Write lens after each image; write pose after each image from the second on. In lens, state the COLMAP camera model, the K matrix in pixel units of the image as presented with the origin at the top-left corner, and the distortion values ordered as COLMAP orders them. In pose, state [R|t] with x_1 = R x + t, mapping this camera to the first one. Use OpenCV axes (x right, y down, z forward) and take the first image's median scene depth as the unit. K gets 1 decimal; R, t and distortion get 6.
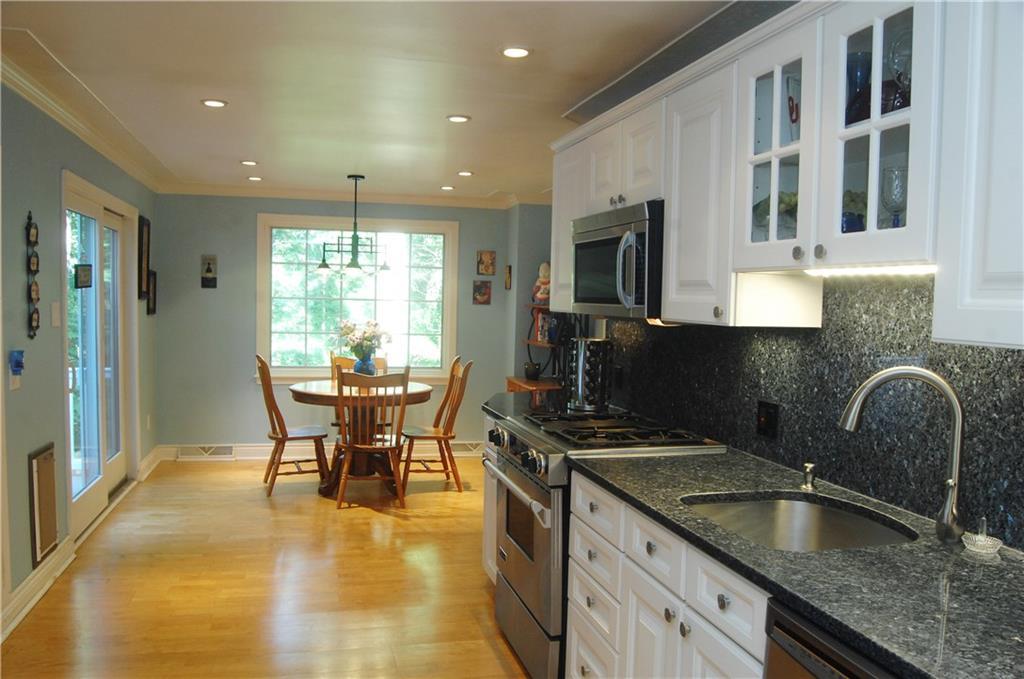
lens RADIAL K [[795.1, 0, 510.5], [0, 795.1, 341.3], [0, 0, 1]] dist [-0.055560, 0.001437]
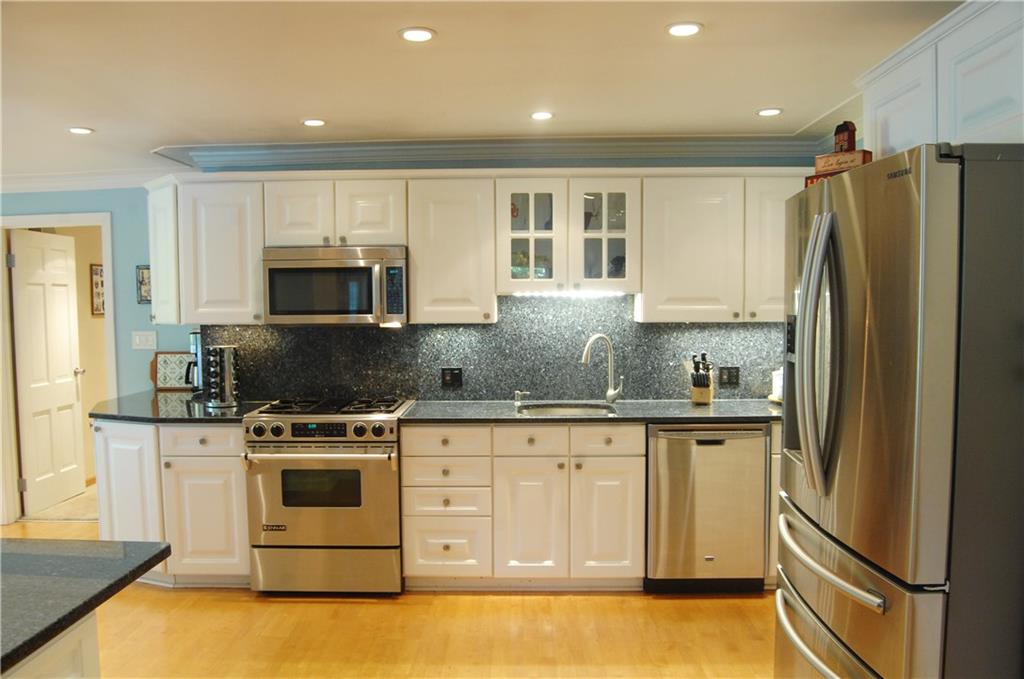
lens RADIAL K [[795.1, 0, 507.7], [0, 795.1, 345.3], [0, 0, 1]] dist [-0.055560, 0.001437]
pose [[0.287163, -0.077781, 0.954718, -1.422471], [0.068072, 0.995835, 0.060656, -0.074519], [-0.955460, 0.047572, 0.291262, 0.420159]]
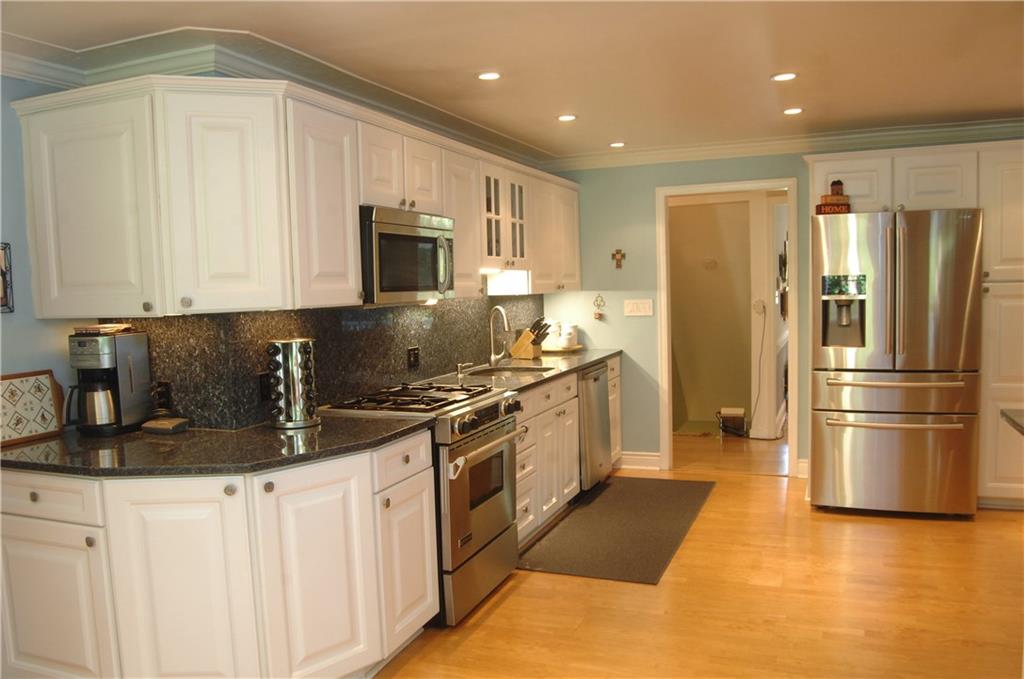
lens RADIAL K [[795.1, 0, 512.0], [0, 795.1, 336.6], [0, 0, 1]] dist [-0.055560, 0.001437]
pose [[-0.799908, -0.036939, 0.598984, -0.909809], [0.047602, 0.991053, 0.124688, -0.156257], [-0.598231, 0.128252, -0.790994, 2.405290]]
